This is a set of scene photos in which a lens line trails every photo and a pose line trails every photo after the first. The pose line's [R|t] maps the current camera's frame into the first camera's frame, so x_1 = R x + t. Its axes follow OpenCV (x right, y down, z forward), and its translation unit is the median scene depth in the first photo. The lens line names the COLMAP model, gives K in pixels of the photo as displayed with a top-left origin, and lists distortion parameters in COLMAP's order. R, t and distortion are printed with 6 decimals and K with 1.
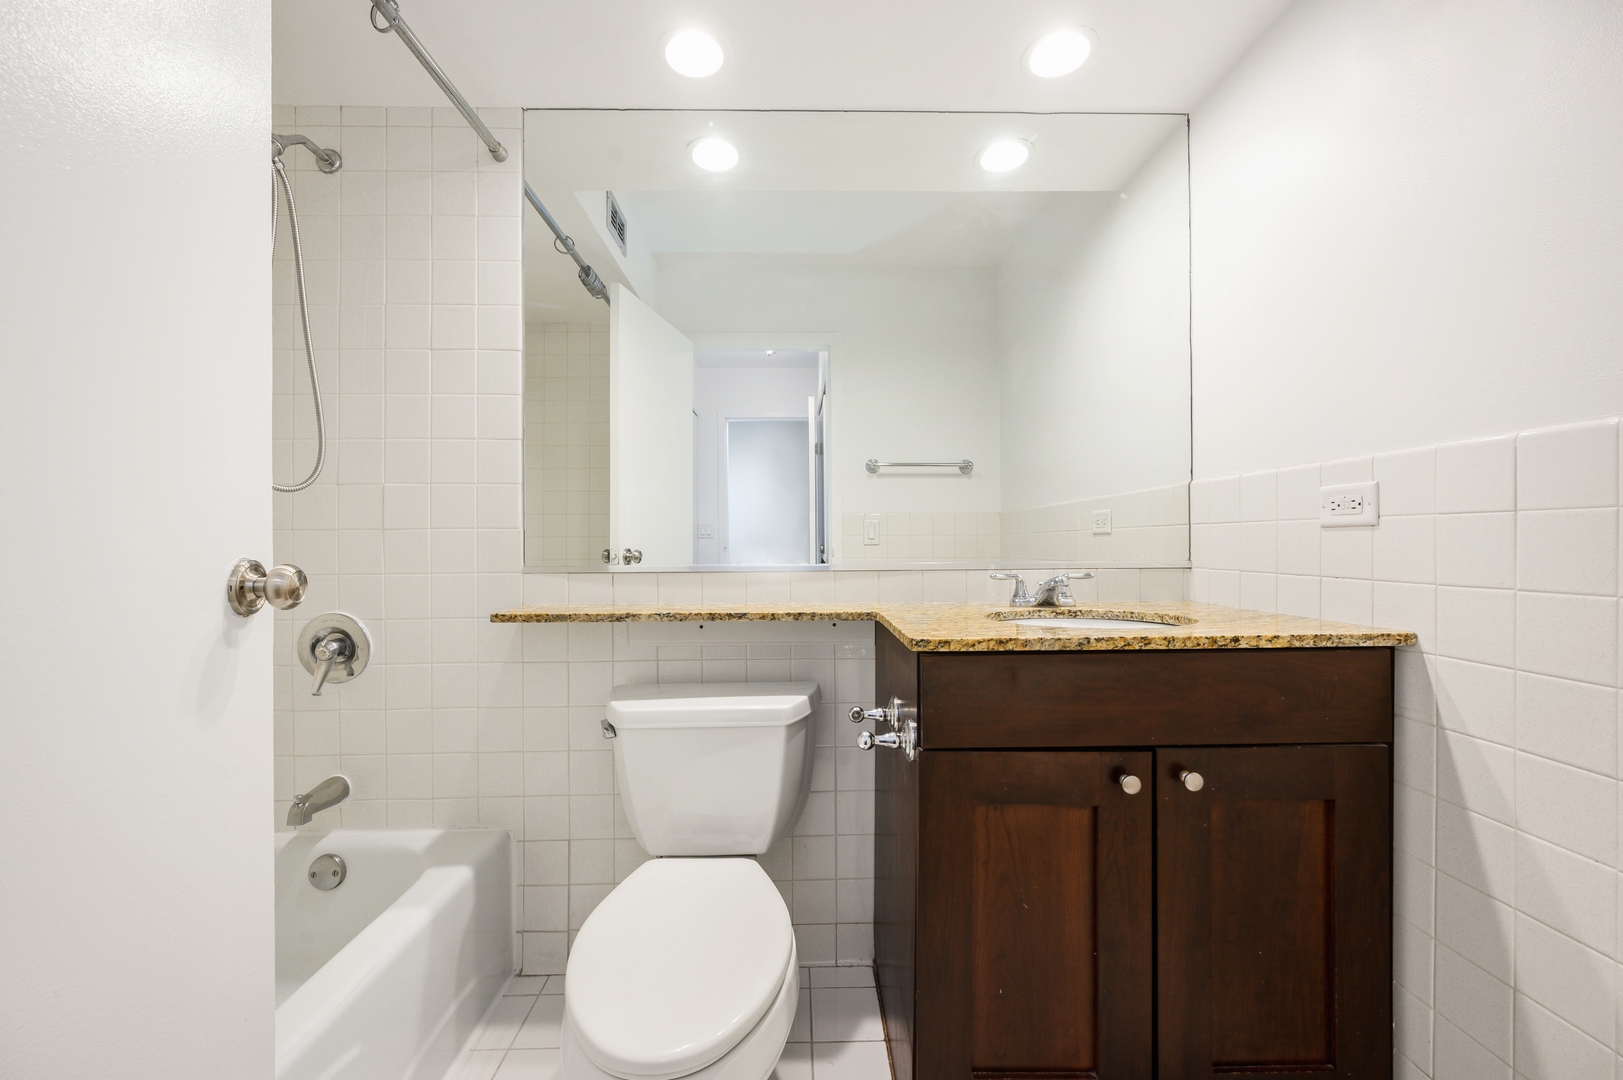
lens RADIAL K [[641.8, 0, 807.2], [0, 641.8, 545.1], [0, 0, 1]] dist [-0.001176, -0.000103]
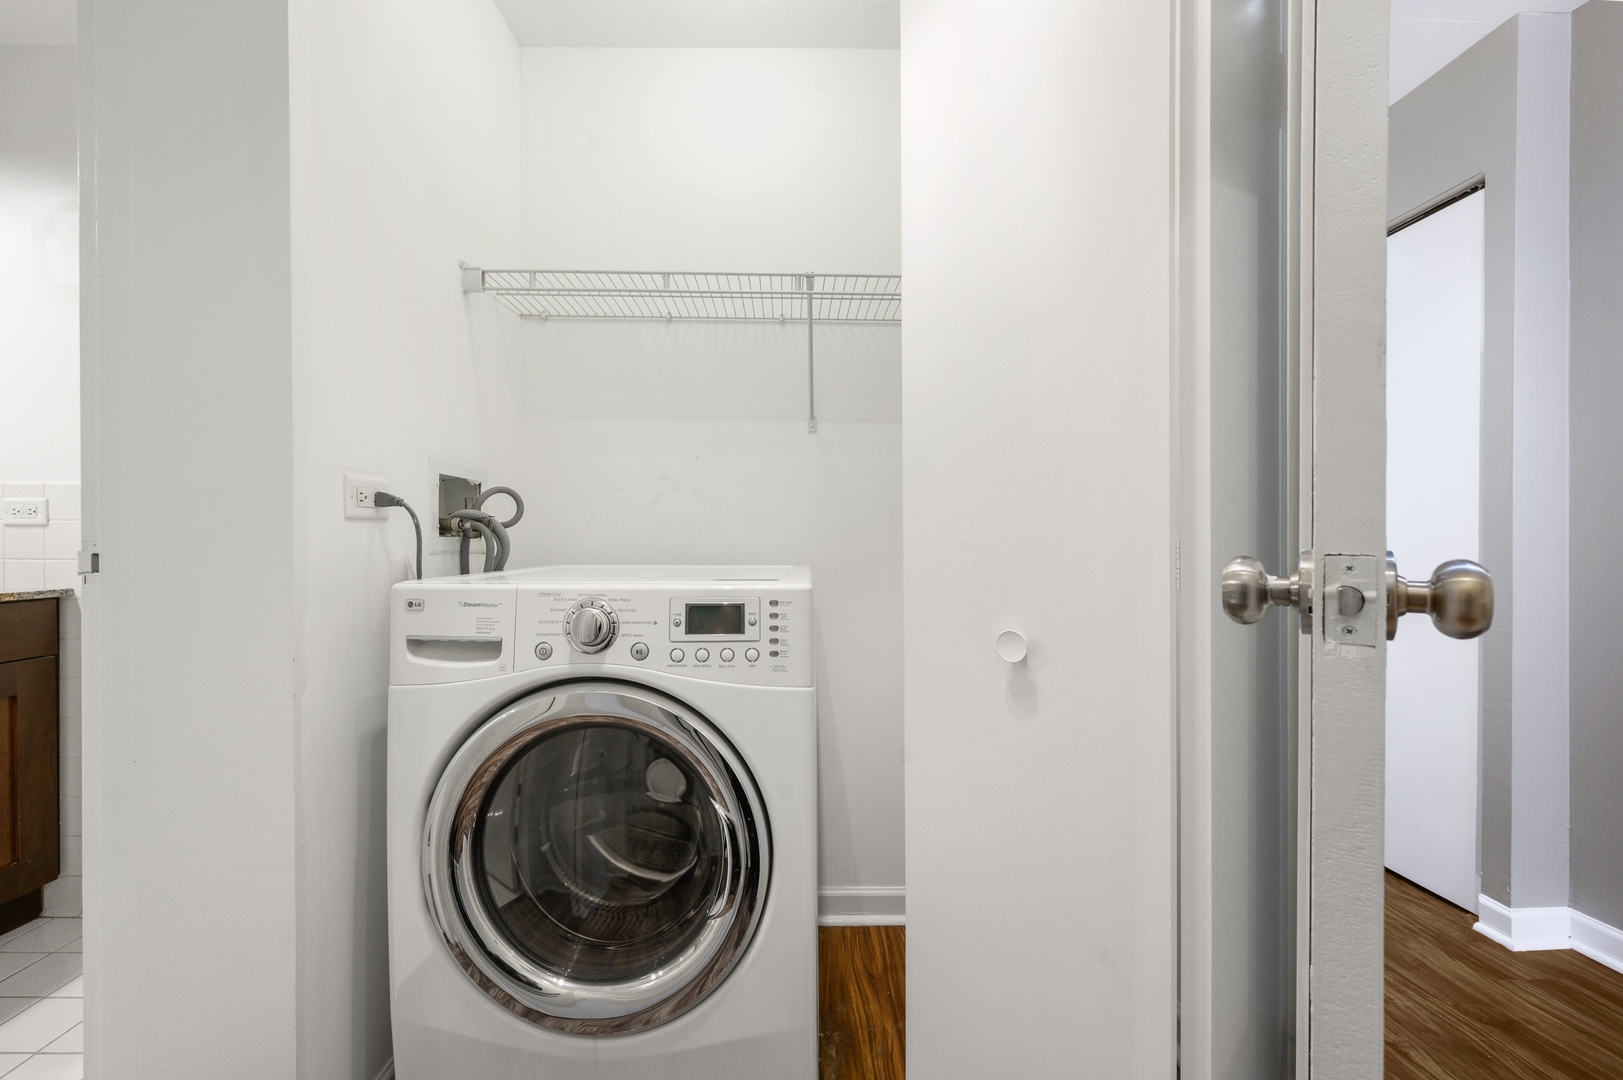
lens RADIAL K [[641.8, 0, 802.7], [0, 641.8, 551.9], [0, 0, 1]] dist [-0.001176, -0.000103]
pose [[-0.015491, 0.000052, 0.999880, -0.801648], [0.004396, 0.999990, 0.000016, 0.046874], [-0.999870, 0.004395, -0.015491, -0.933144]]
